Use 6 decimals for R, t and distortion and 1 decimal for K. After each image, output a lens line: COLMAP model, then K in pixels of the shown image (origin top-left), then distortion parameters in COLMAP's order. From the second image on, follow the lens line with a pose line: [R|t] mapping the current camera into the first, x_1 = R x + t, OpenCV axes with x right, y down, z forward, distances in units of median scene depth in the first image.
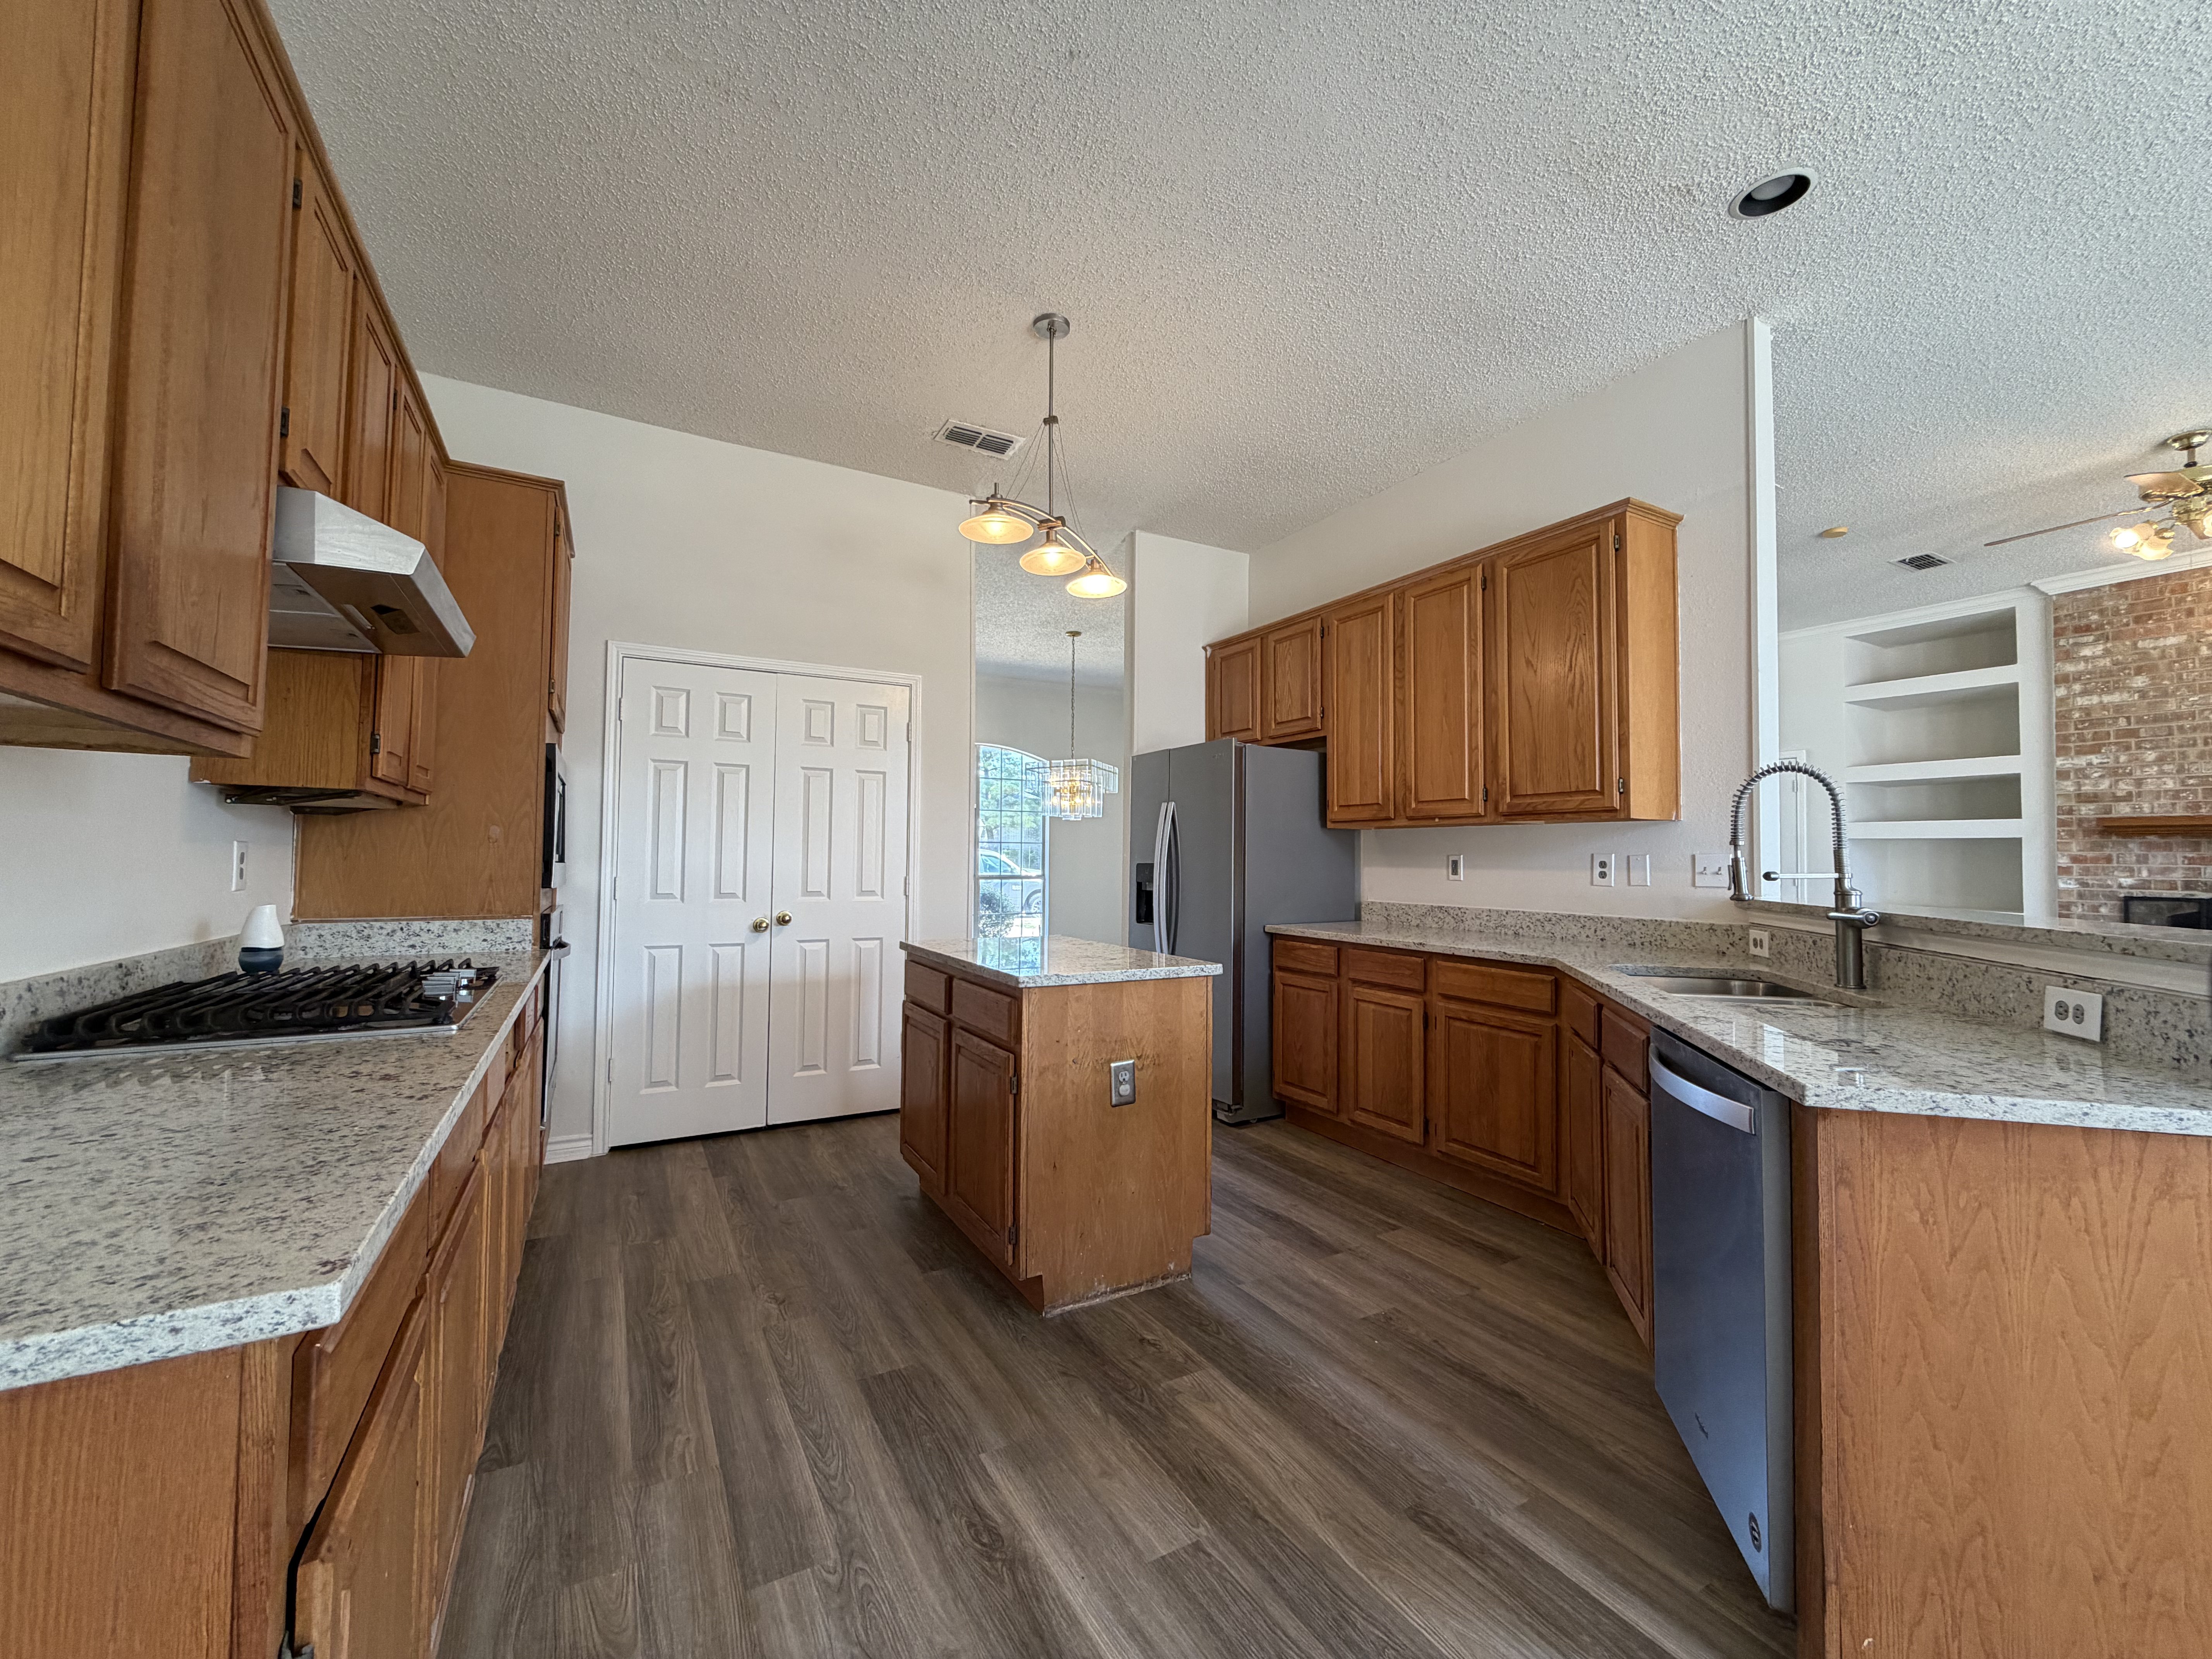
lens RADIAL K [[886.9, 0, 1100.5], [0, 886.9, 825.3], [0, 0, 1]] dist [0.001215, 0.000495]
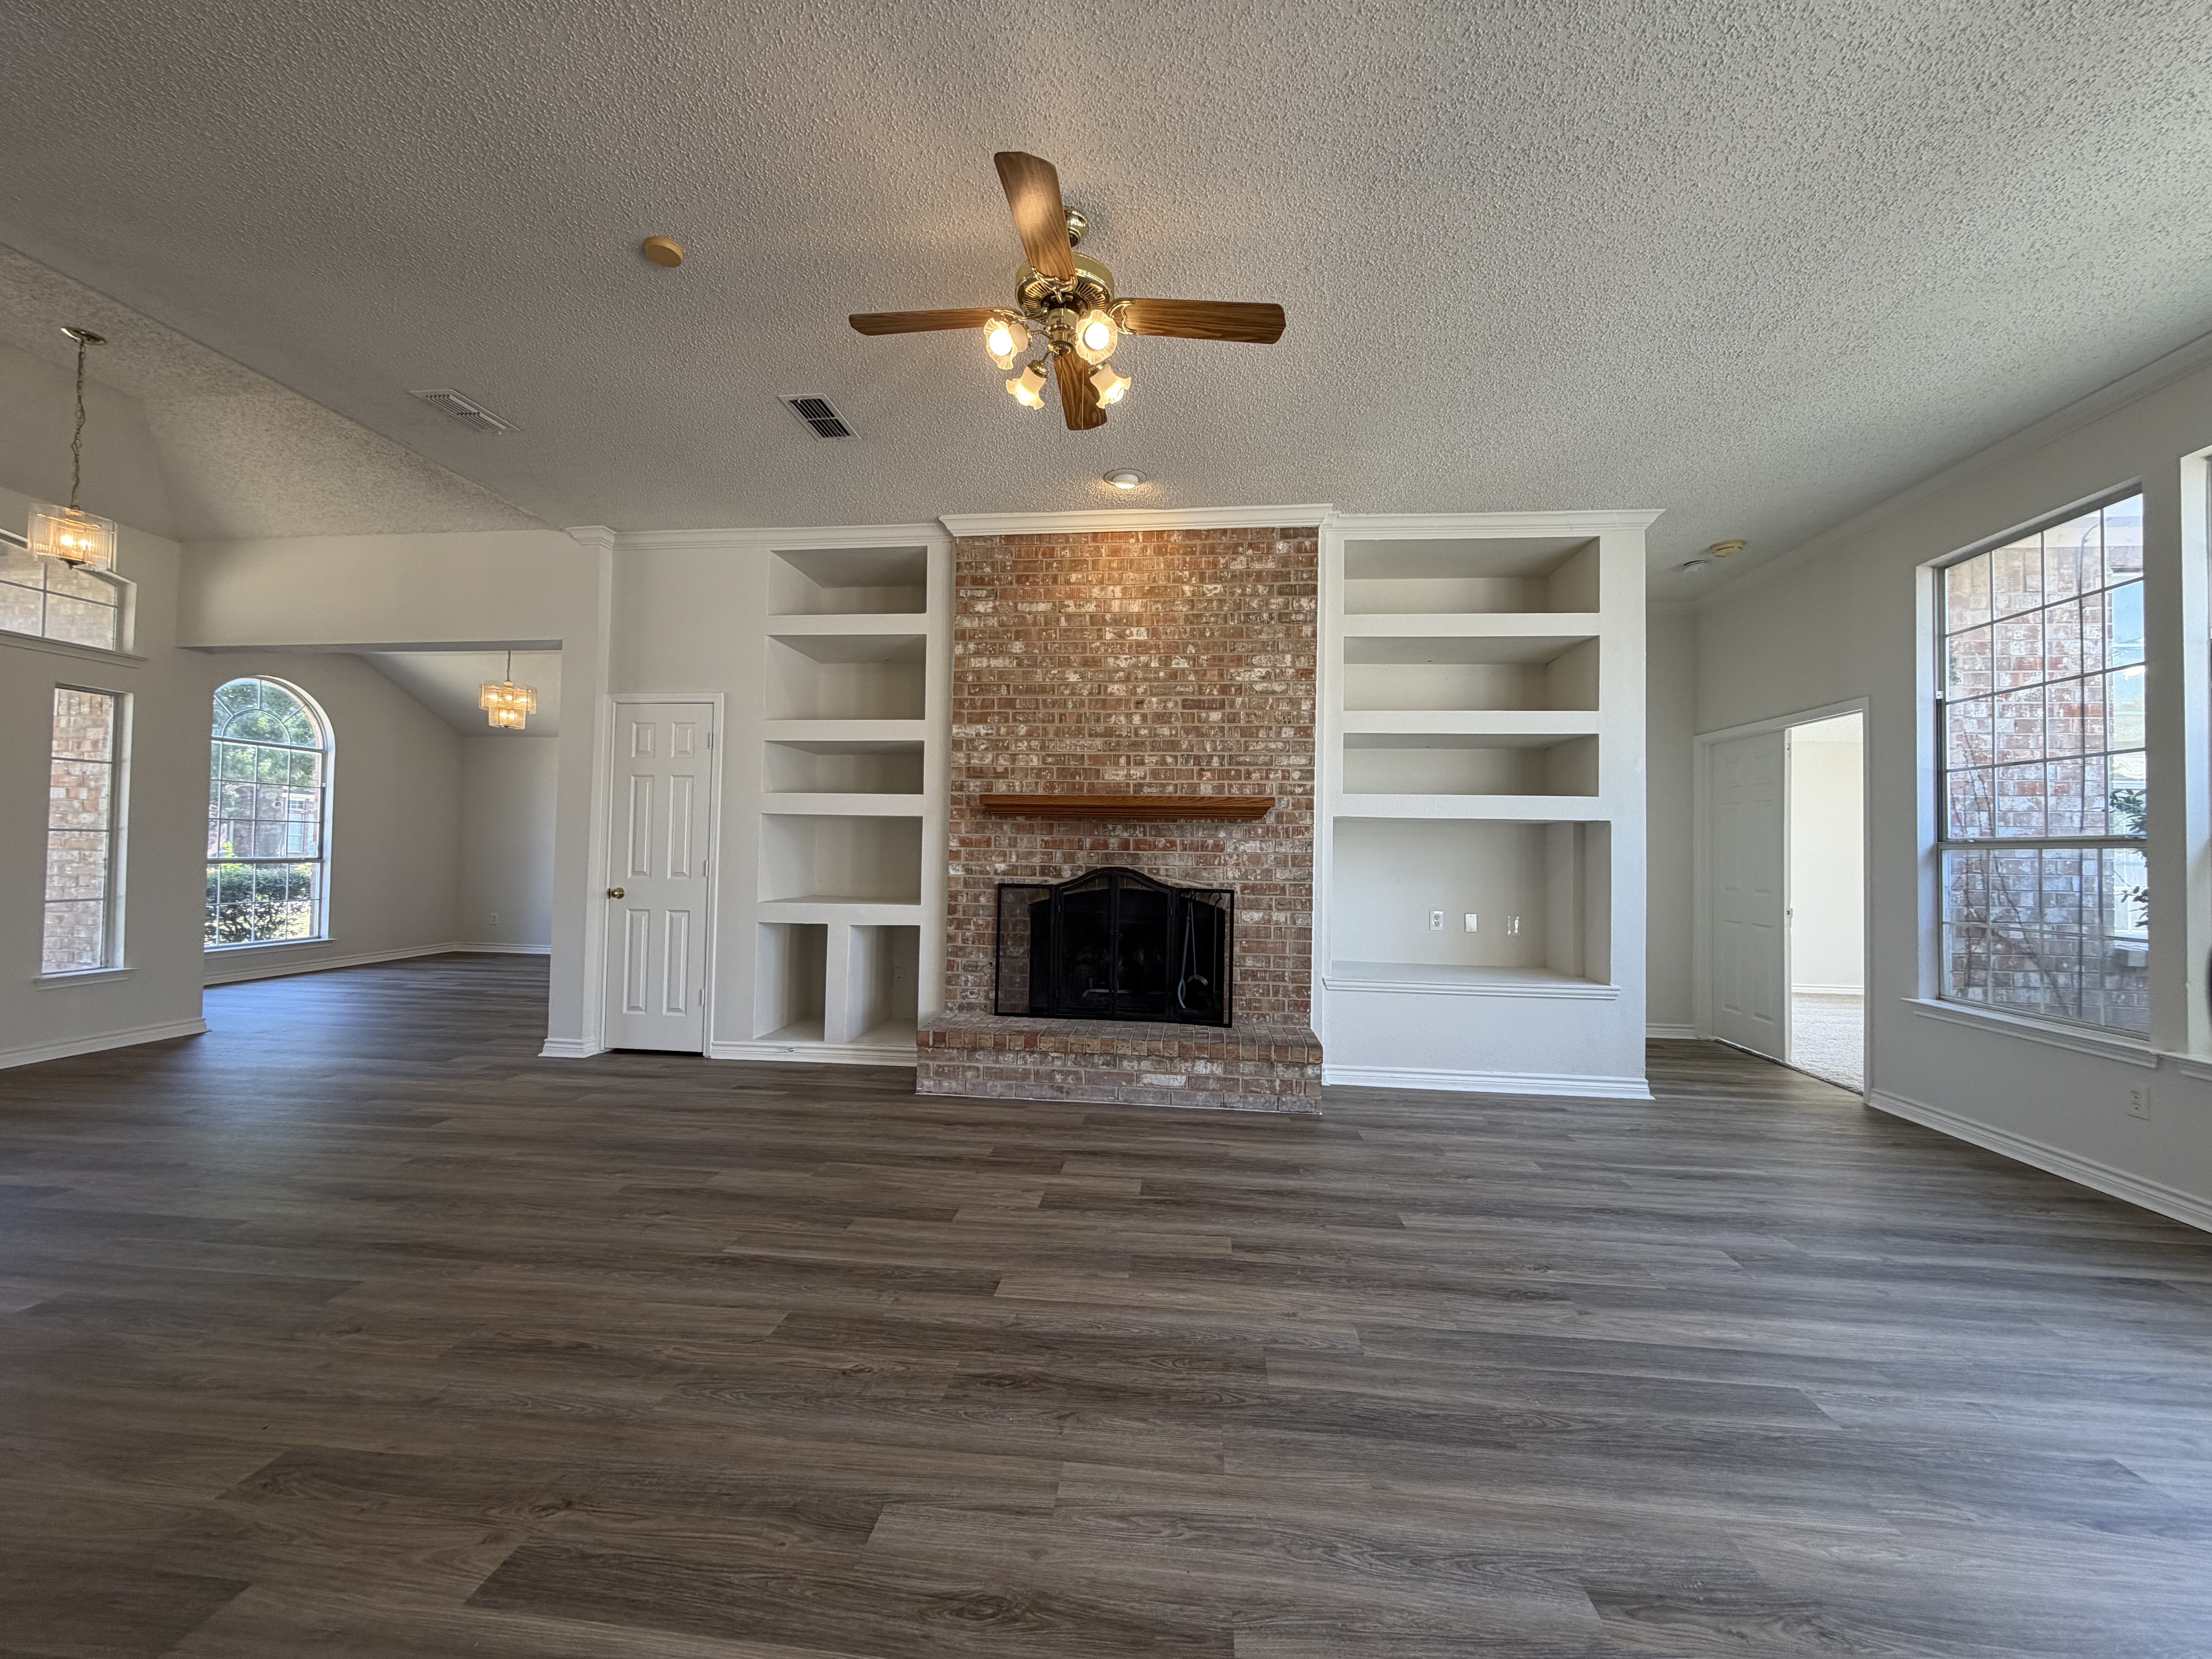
lens RADIAL K [[886.9, 0, 1102.3], [0, 886.9, 821.7], [0, 0, 1]] dist [0.001215, 0.000495]
pose [[0.575908, 0.015593, 0.817366, 0.466230], [-0.035476, 0.999353, 0.005931, 0.008141], [-0.816744, -0.032412, 0.576089, 0.389724]]
